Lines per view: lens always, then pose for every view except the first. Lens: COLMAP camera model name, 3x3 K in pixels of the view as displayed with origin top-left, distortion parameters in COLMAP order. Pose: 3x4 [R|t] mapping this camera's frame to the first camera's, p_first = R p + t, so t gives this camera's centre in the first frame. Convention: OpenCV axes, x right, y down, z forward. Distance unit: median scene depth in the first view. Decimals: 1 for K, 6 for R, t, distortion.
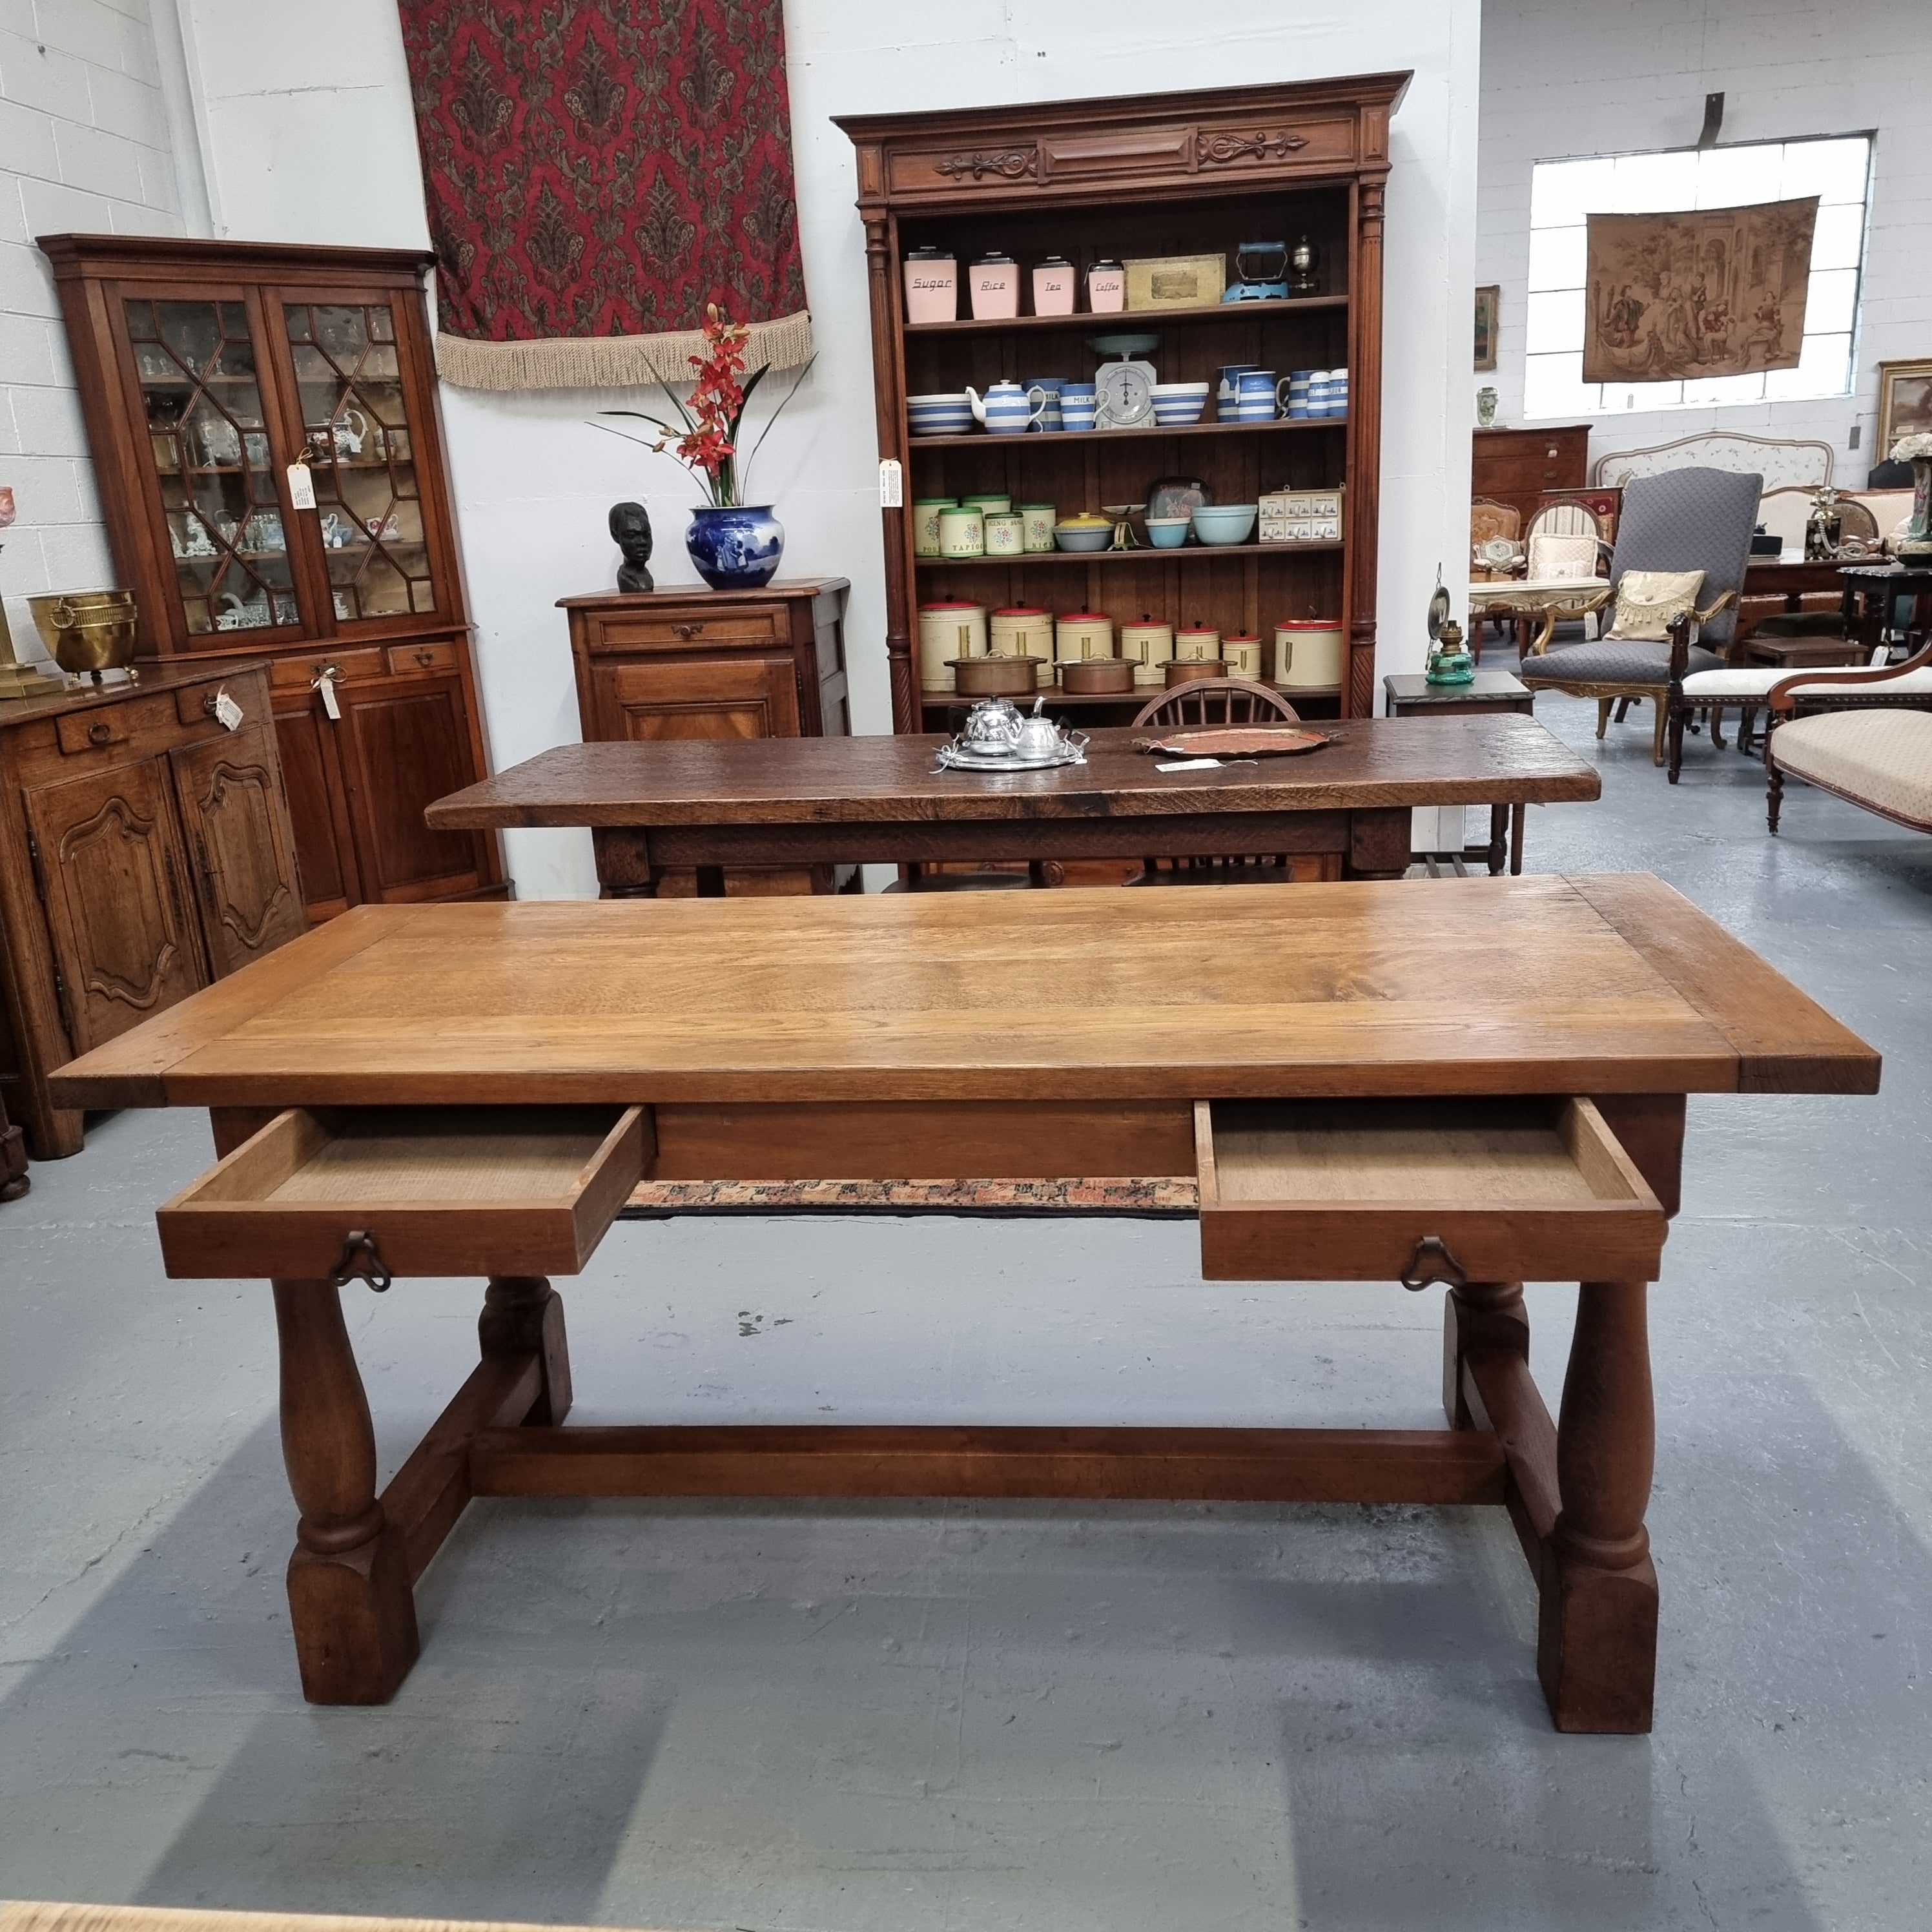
lens RADIAL K [[1778.8, 0, 972.6], [0, 1778.8, 964.7], [0, 0, 1]] dist [0.118913, -0.144591]
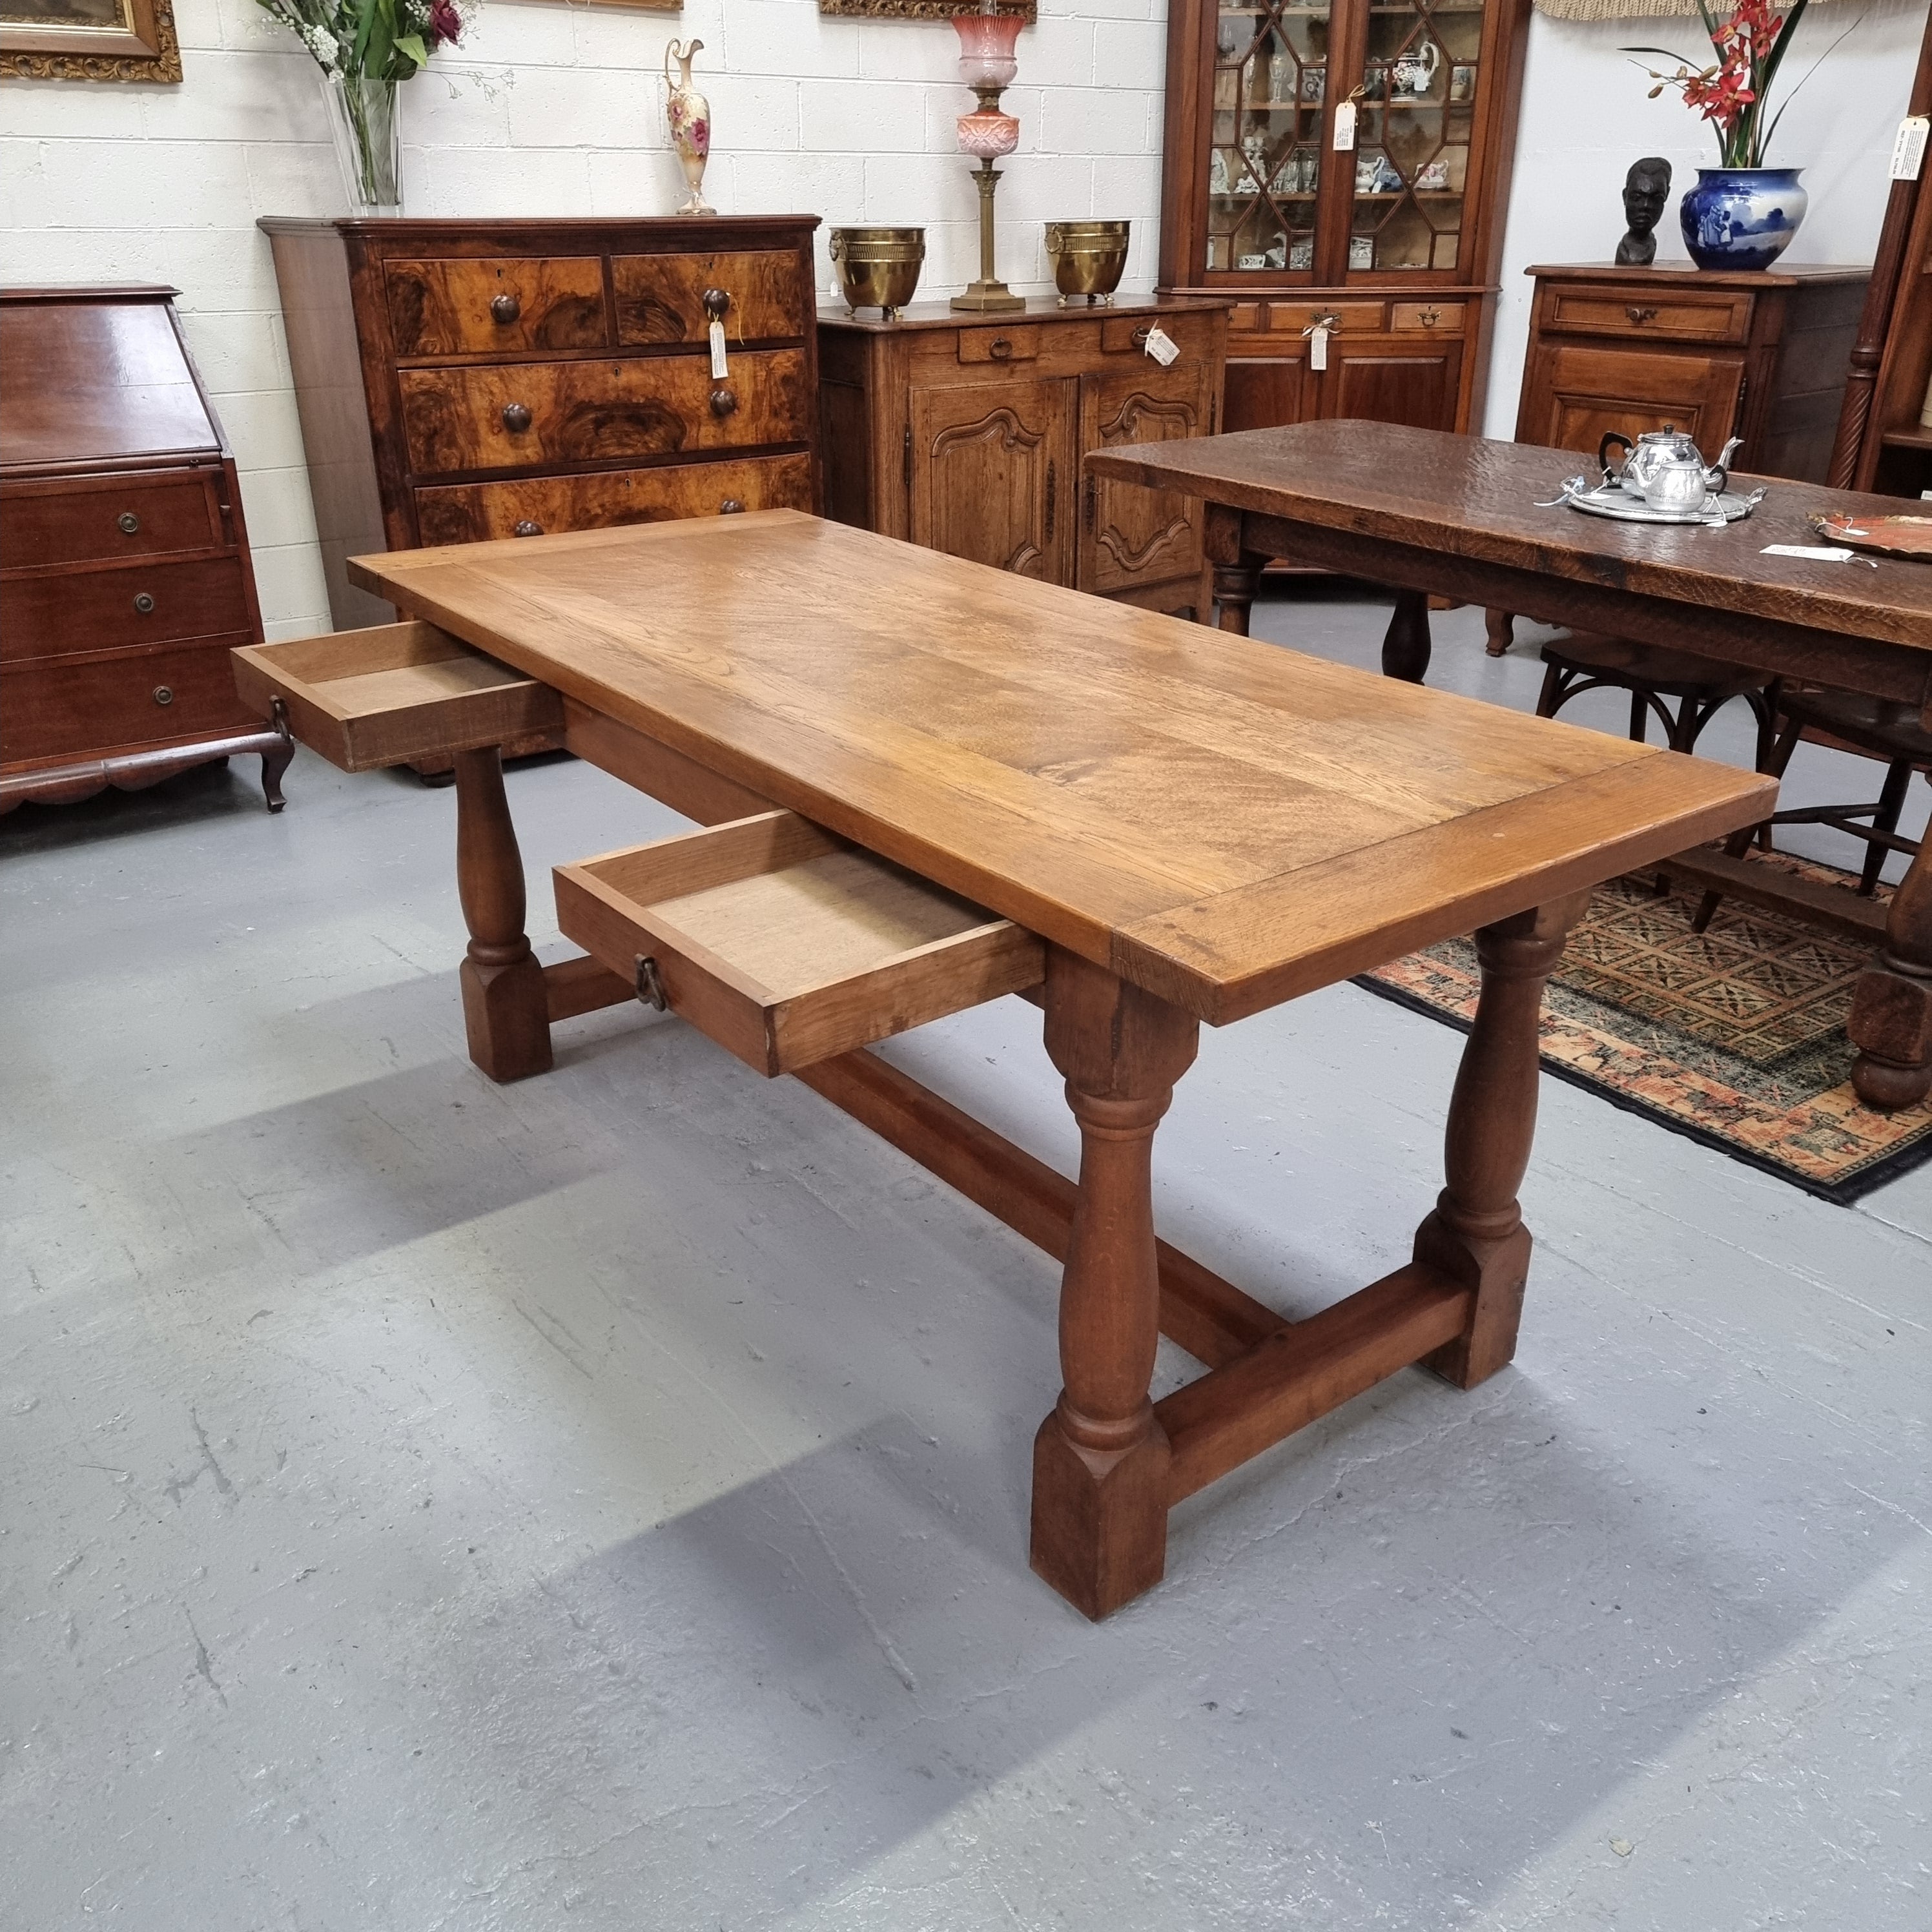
lens RADIAL K [[1790.3, 0, 974.2], [0, 1790.3, 961.1], [0, 0, 1]] dist [0.100787, -0.091615]
pose [[0.680235, 0.348835, -0.644667, 0.316453], [-0.232534, 0.936766, 0.261528, -0.047993], [0.695132, -0.027993, 0.718337, 0.117661]]
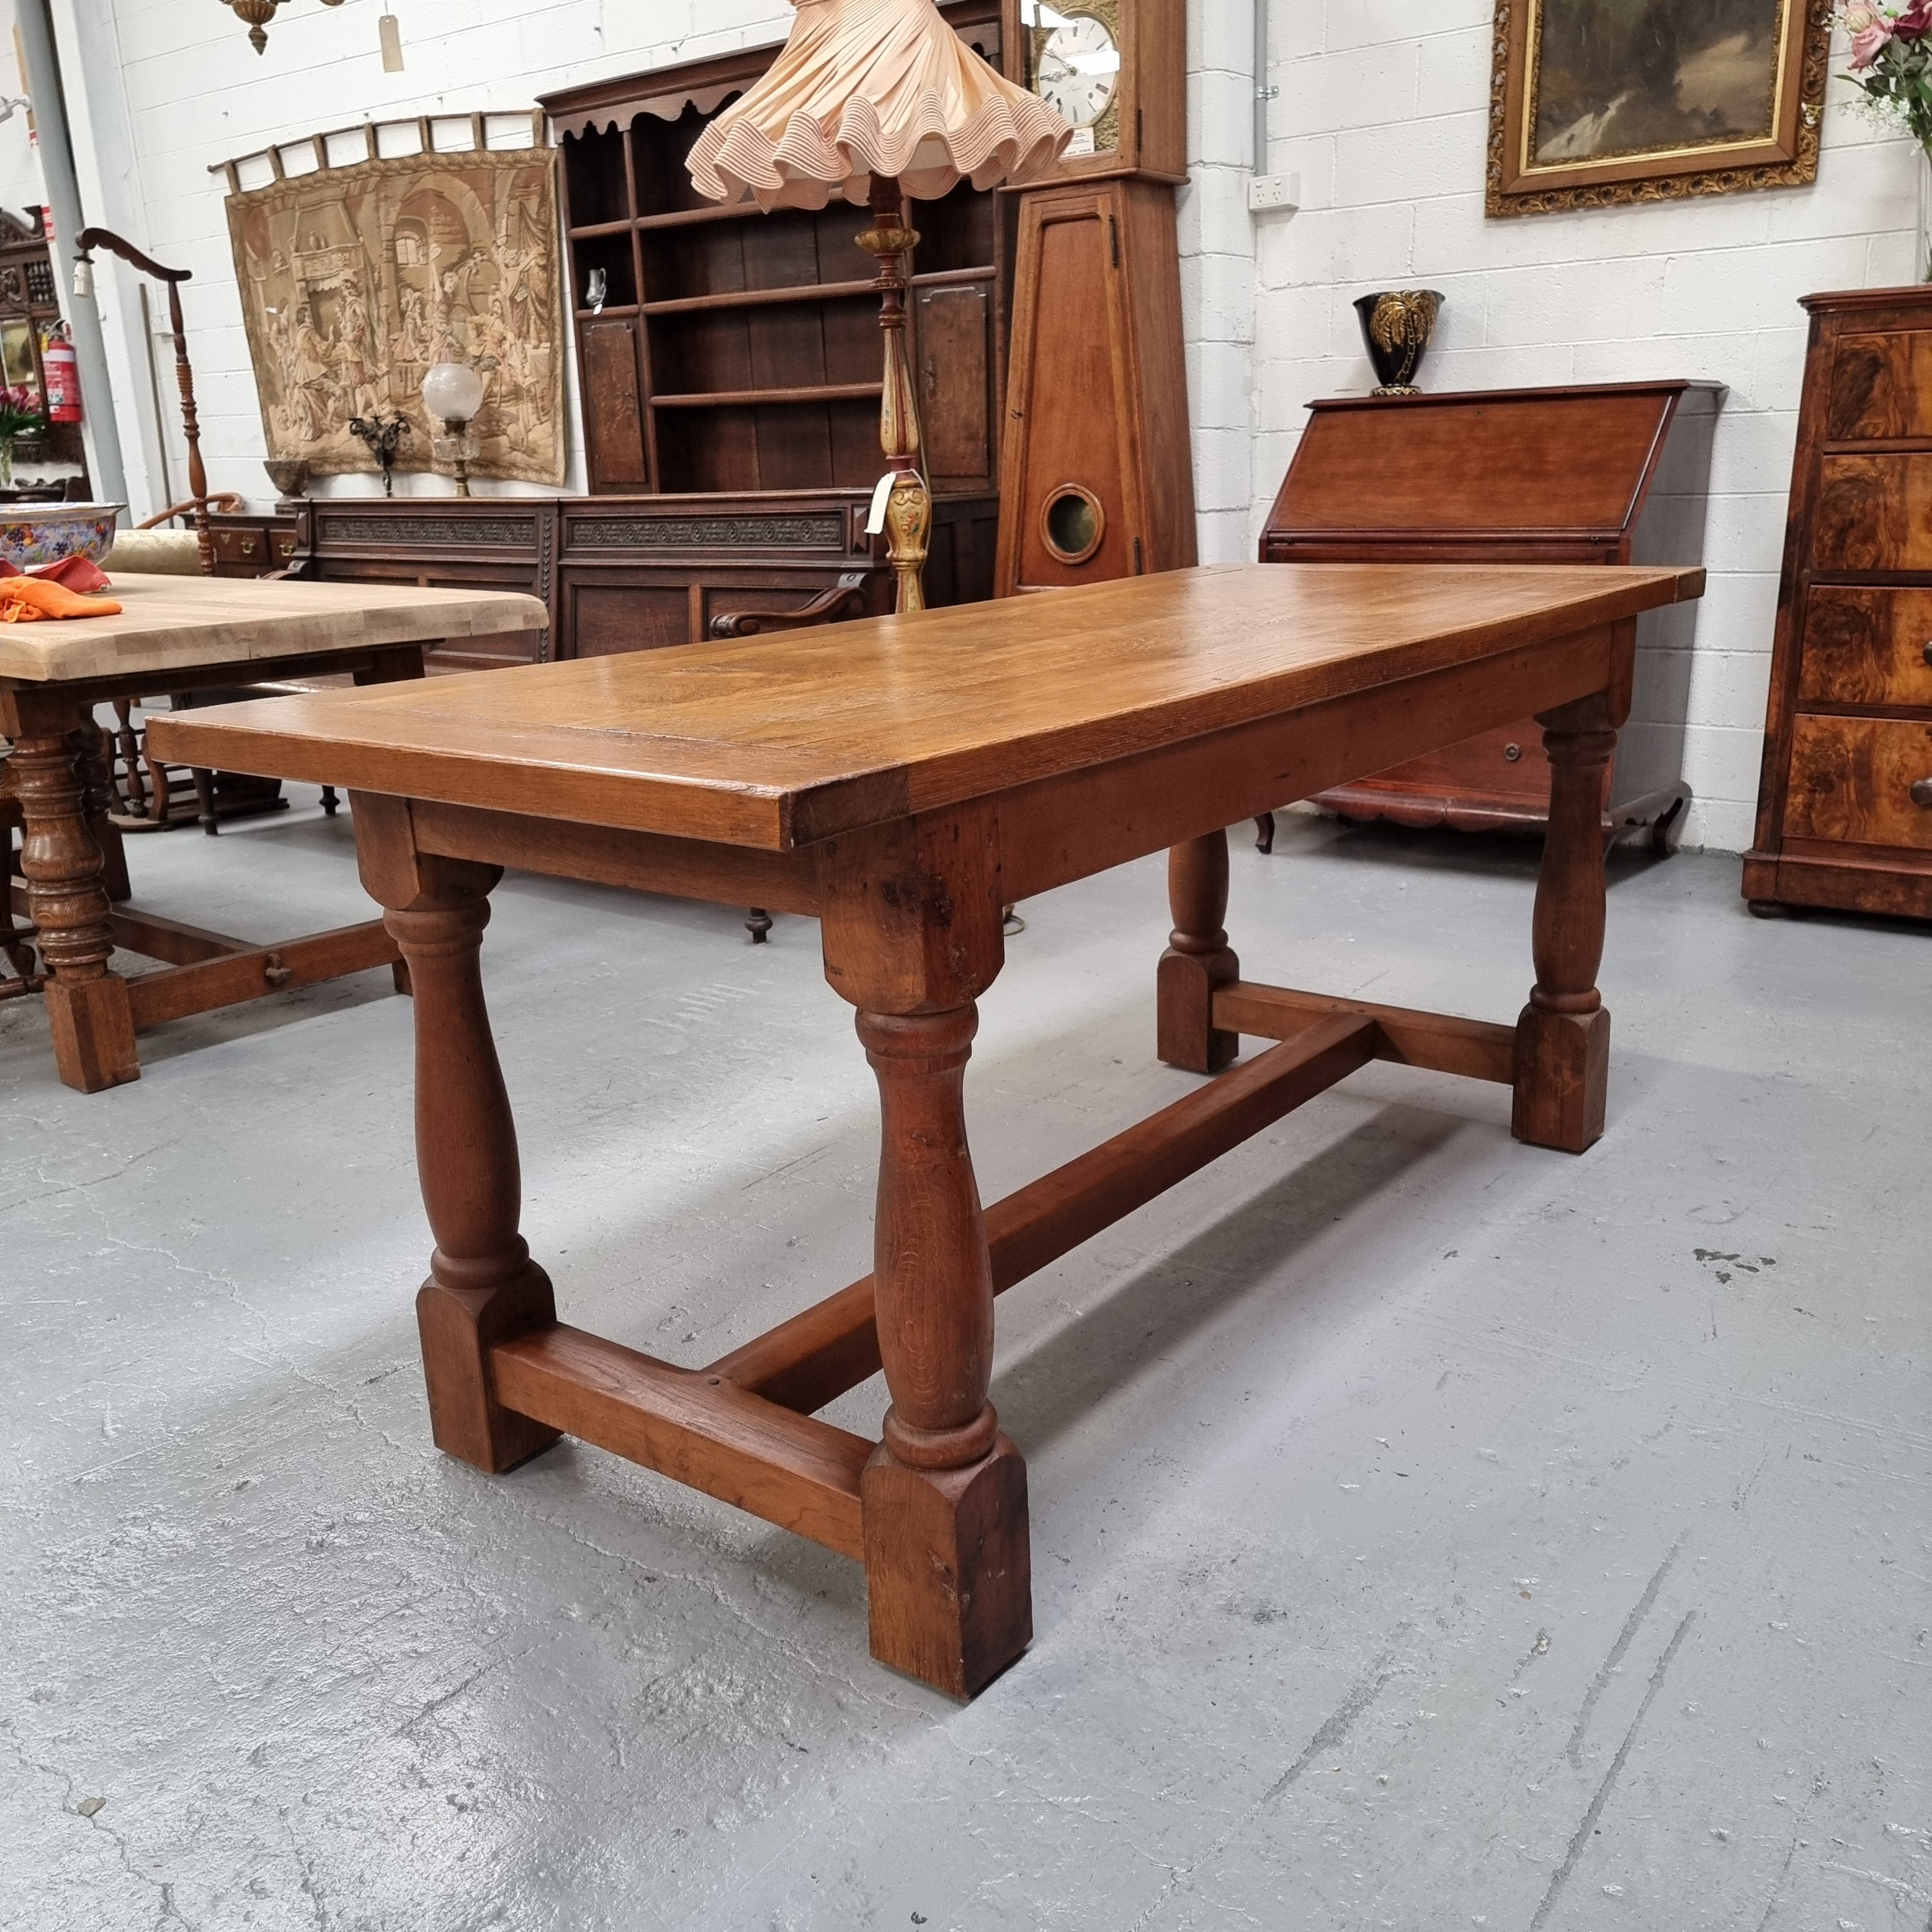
lens RADIAL K [[1791.2, 0, 960.1], [0, 1791.2, 961.4], [0, 0, 1]] dist [0.081000, -0.062200]
pose [[-0.546978, 0.293942, -0.783845, 0.350763], [-0.162987, 0.881019, 0.444117, -0.108746], [0.821127, 0.370679, -0.433990, 0.605466]]
